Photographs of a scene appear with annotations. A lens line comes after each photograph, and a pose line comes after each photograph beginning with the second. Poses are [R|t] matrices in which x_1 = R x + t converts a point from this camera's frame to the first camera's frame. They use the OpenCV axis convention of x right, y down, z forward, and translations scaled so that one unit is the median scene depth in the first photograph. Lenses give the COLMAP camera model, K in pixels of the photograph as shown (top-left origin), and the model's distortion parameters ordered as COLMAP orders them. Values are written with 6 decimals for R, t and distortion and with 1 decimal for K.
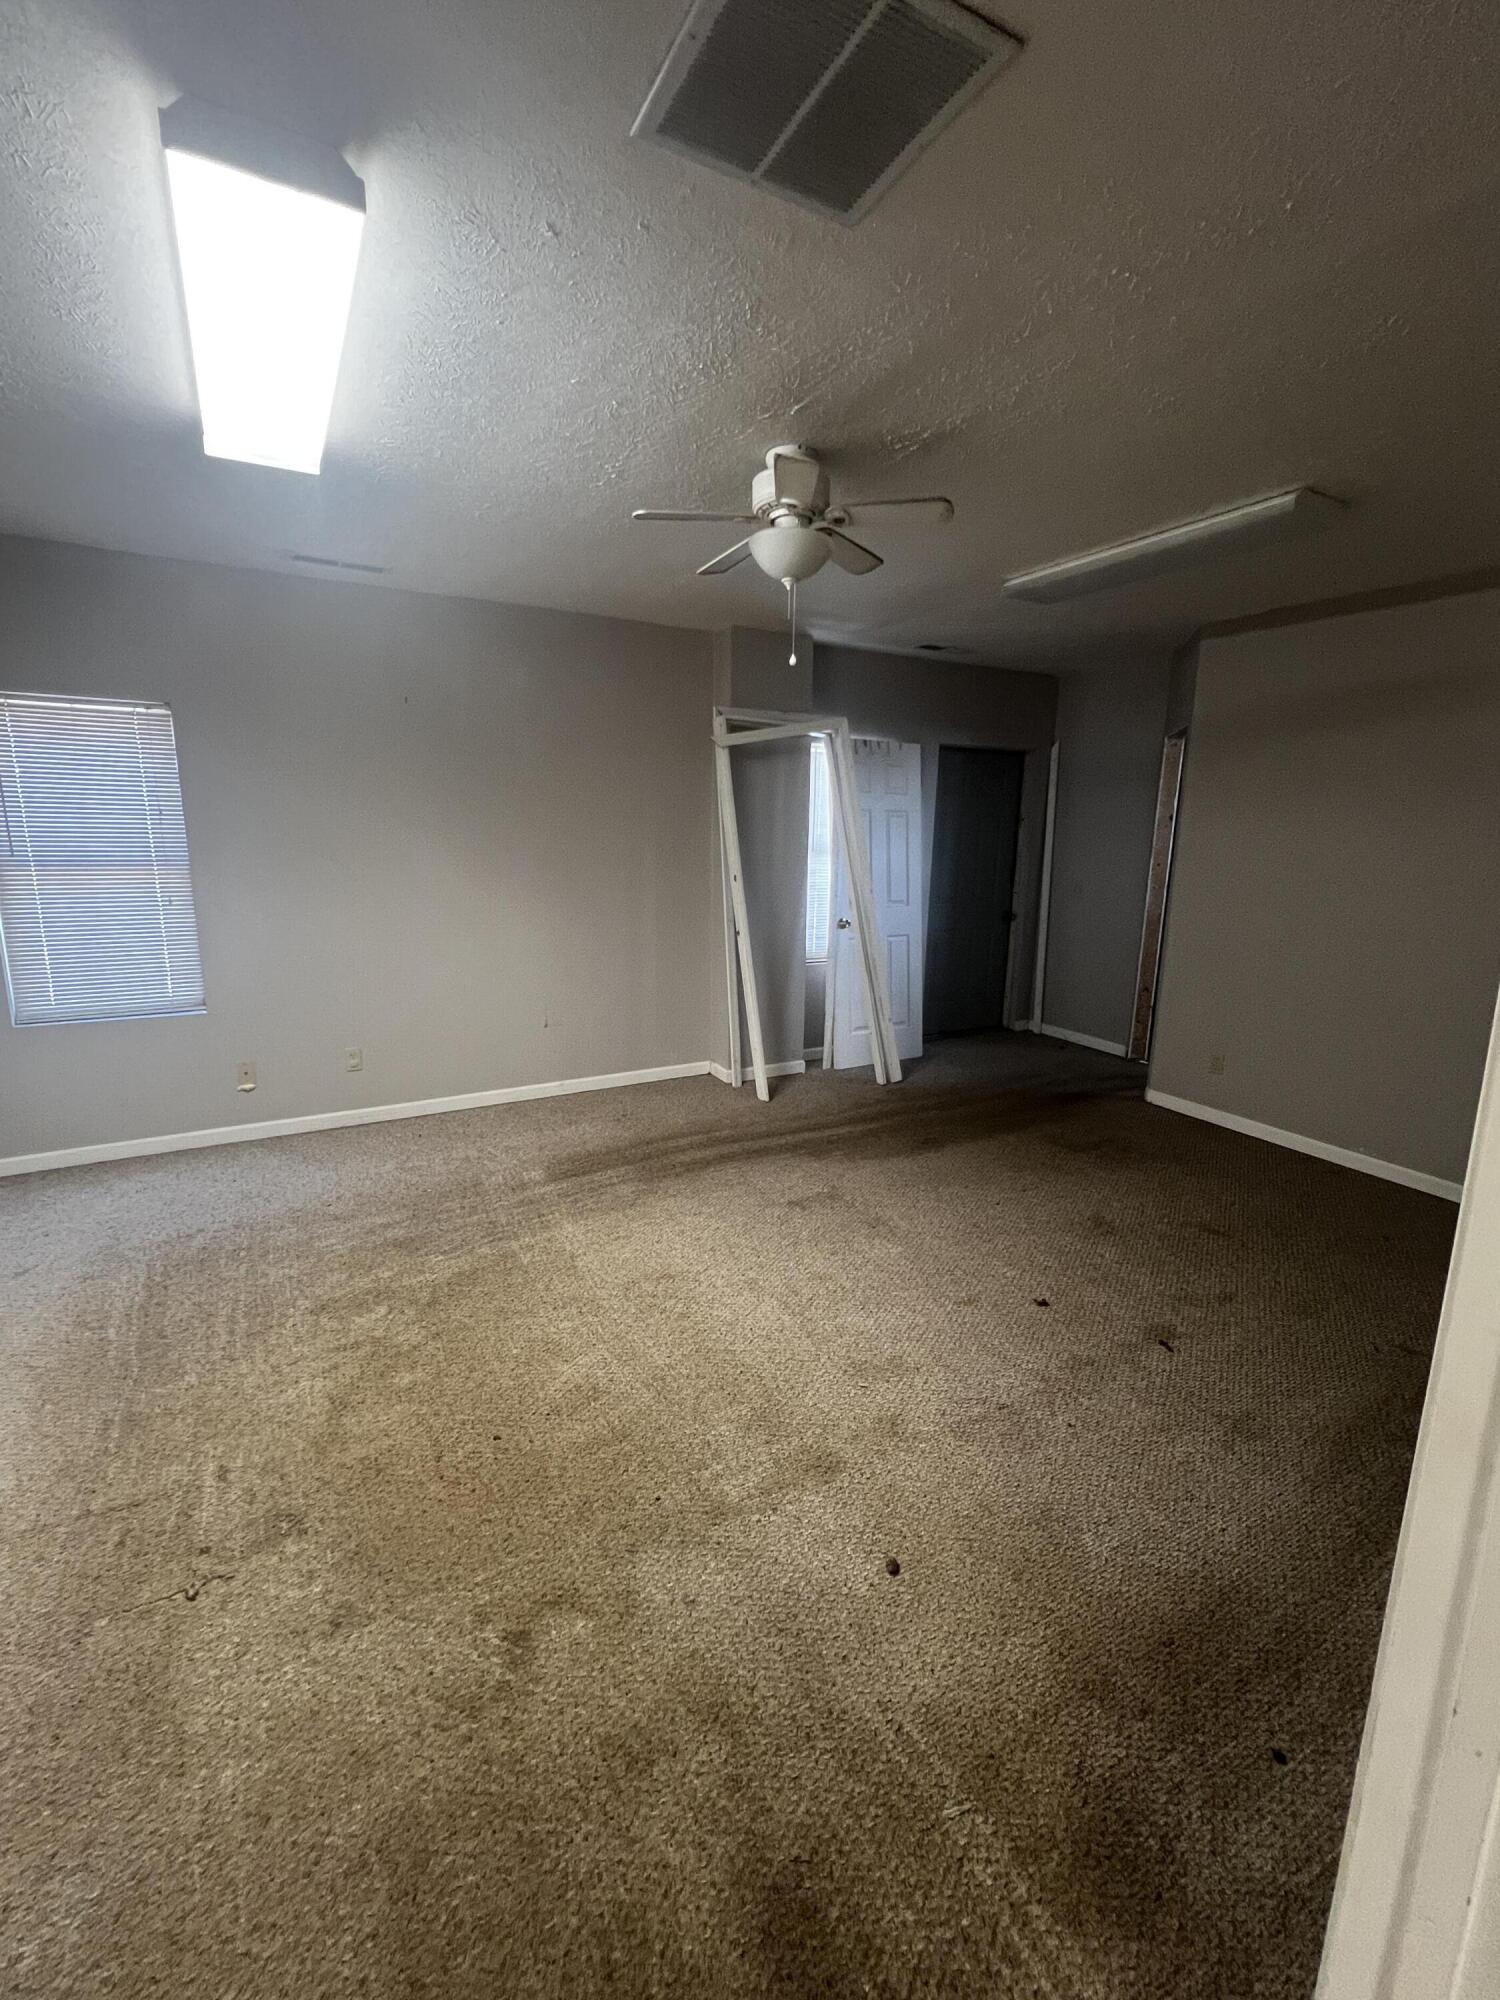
lens RADIAL K [[858.7, 0, 753.1], [0, 858.7, 998.5], [0, 0, 1]] dist [-0.000078, 0.000139]
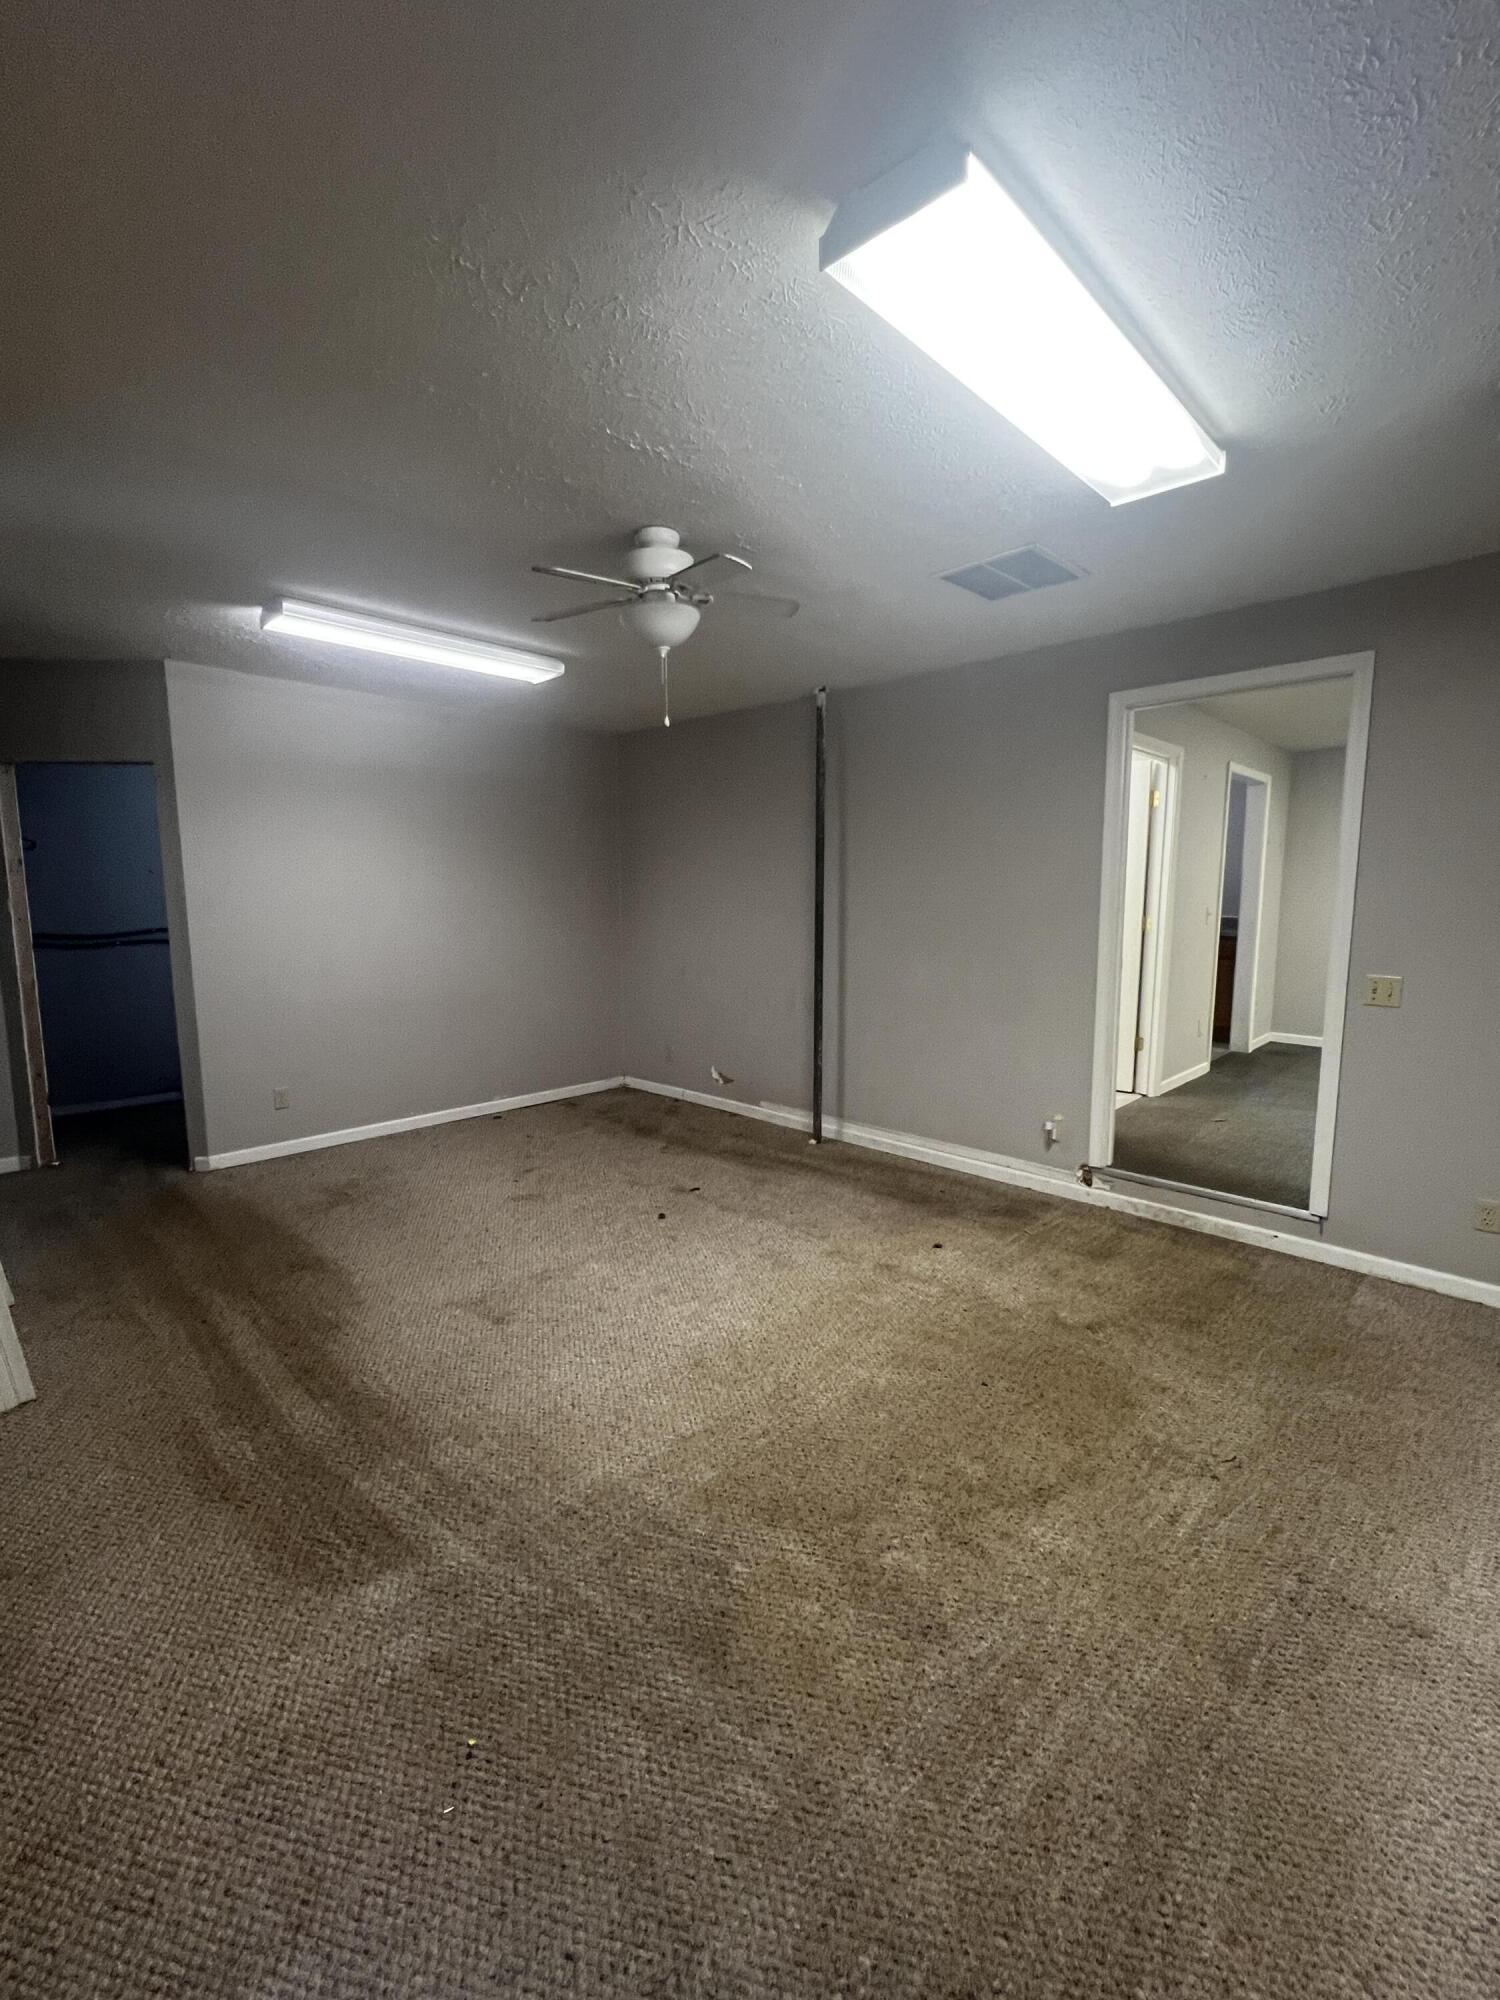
lens RADIAL K [[858.7, 0, 753.1], [0, 858.7, 998.5], [0, 0, 1]] dist [-0.000078, 0.000139]
pose [[-0.290052, -0.137871, 0.947028, -1.066412], [0.186874, 0.962359, 0.197338, -0.250489], [-0.938588, 0.234213, -0.253370, 1.253797]]
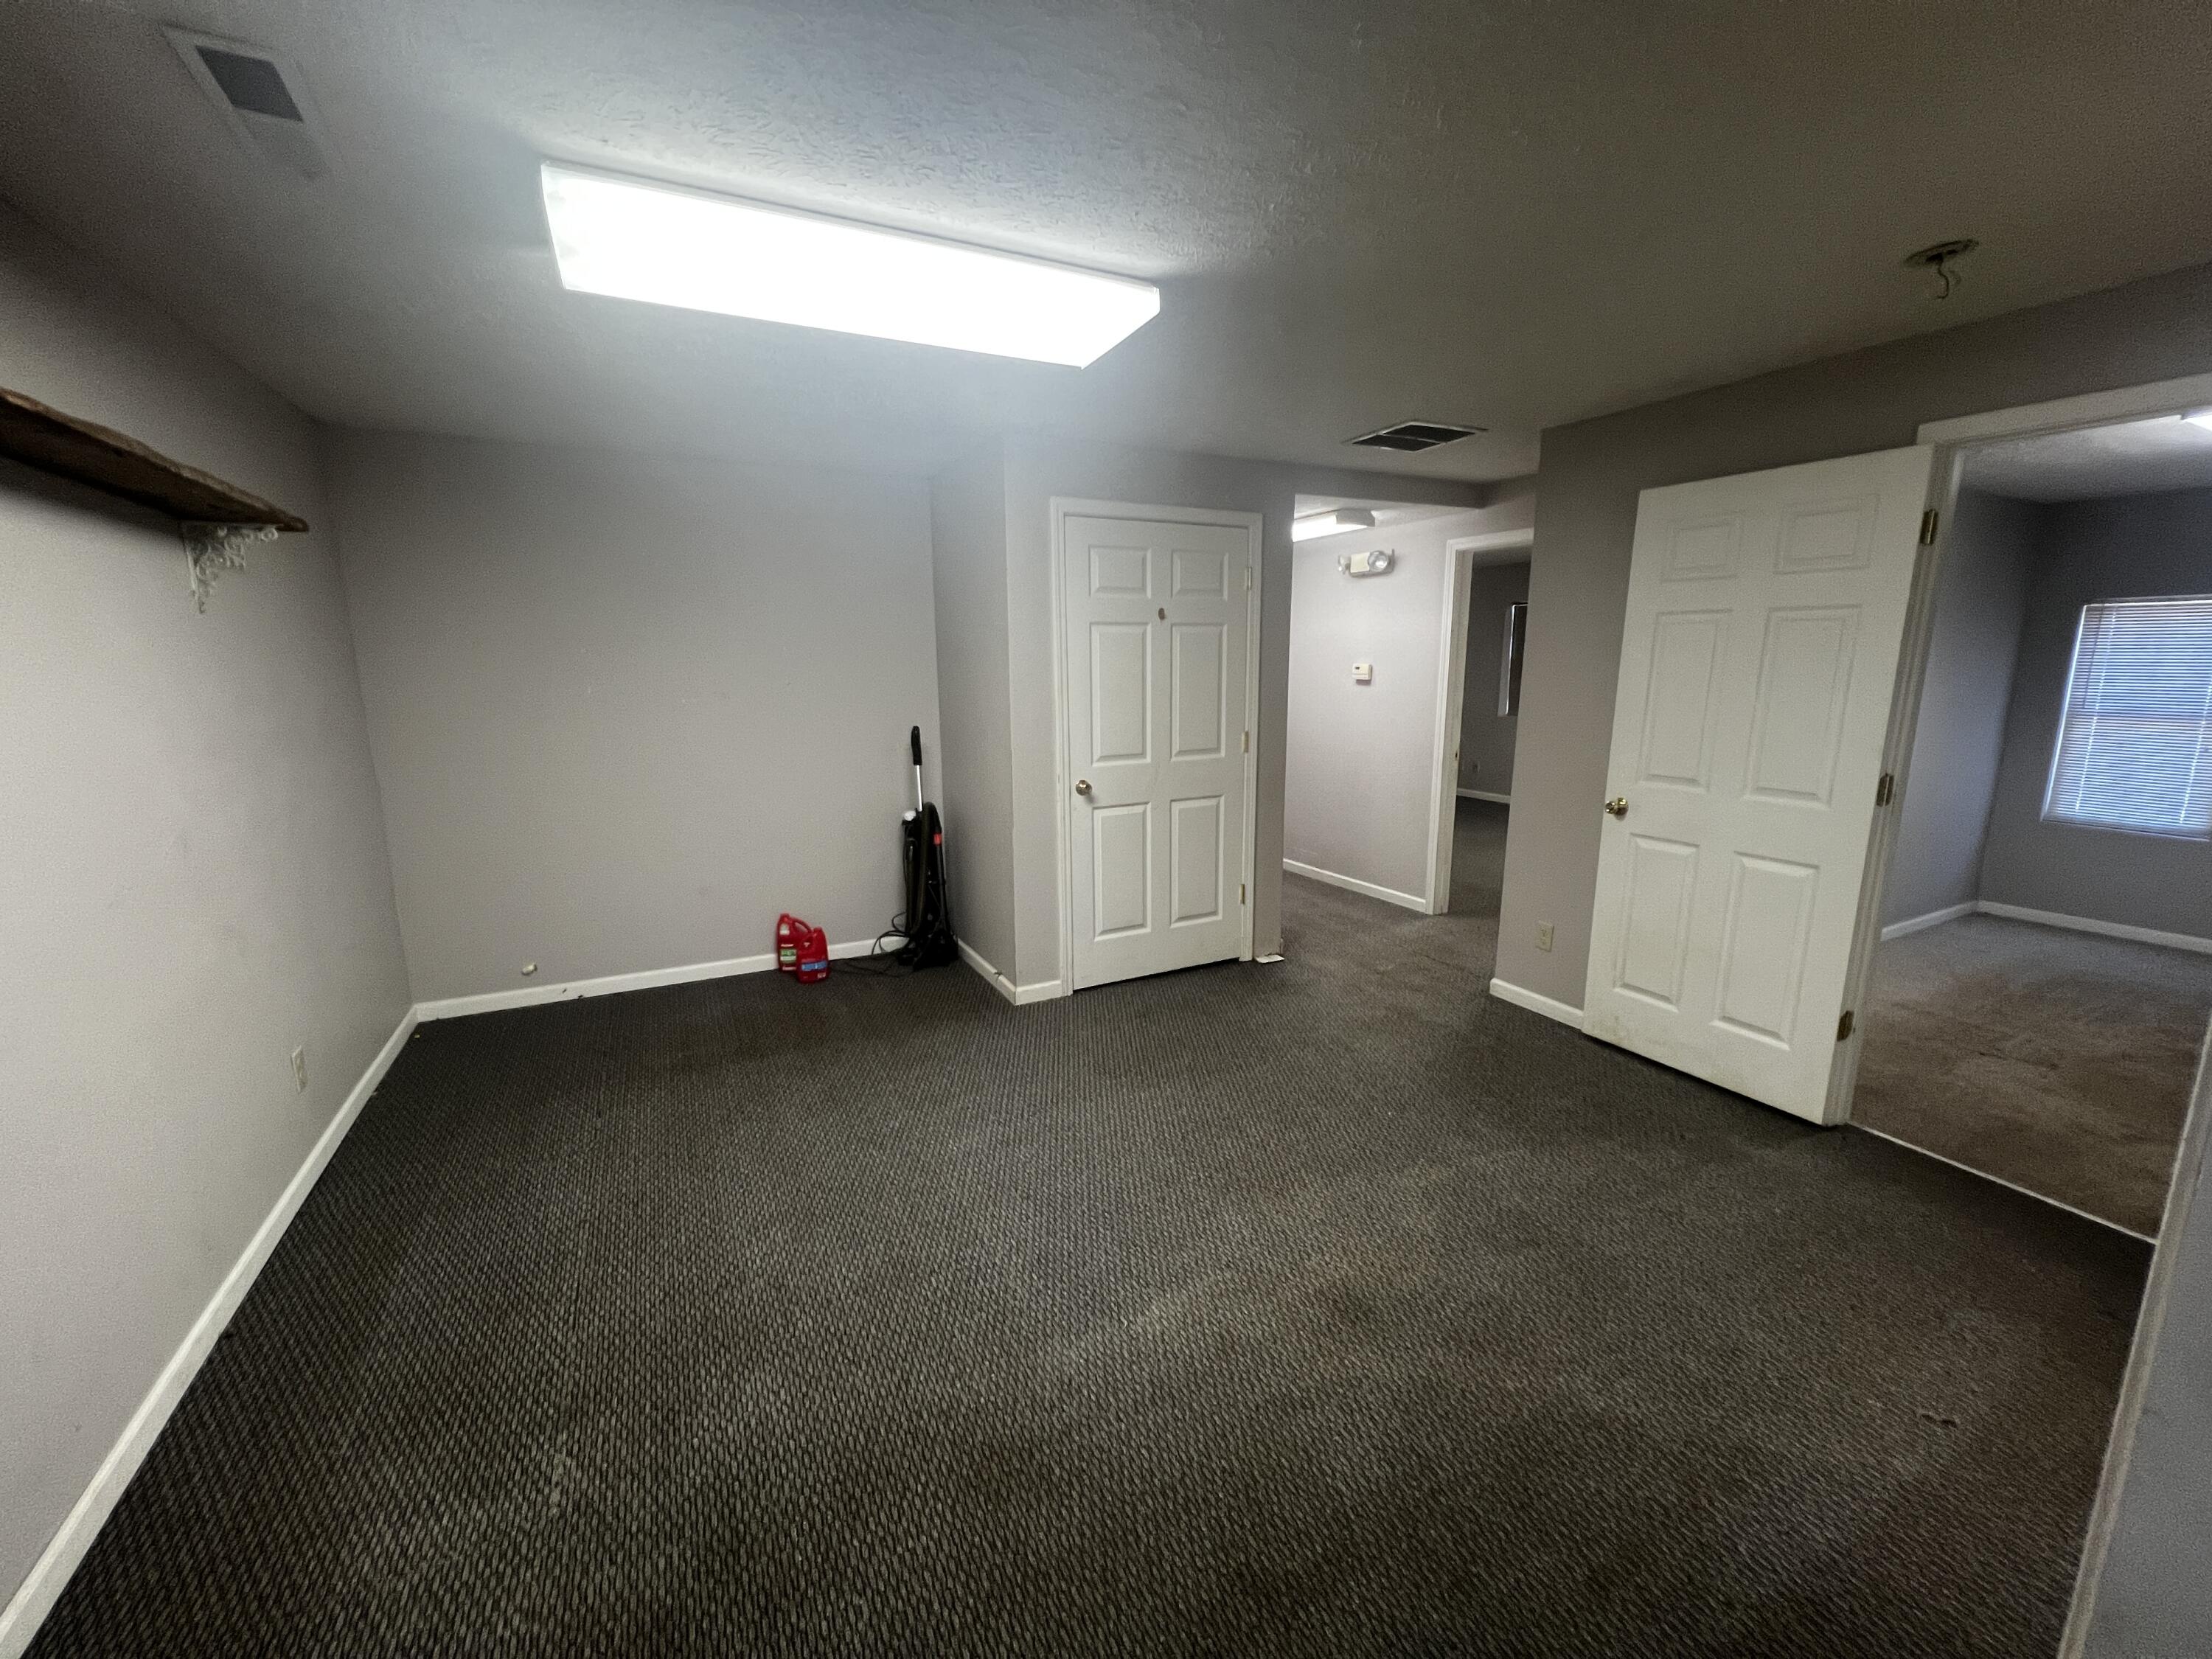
lens RADIAL K [[875.0, 0, 1106.5], [0, 875.0, 820.2], [0, 0, 1]] dist [0.000769, 0.000066]
pose [[-0.036494, 0.169309, -0.984887, 0.967009], [-0.191070, 0.966180, 0.173174, 0.123578], [0.980898, 0.194503, -0.002910, -0.810944]]
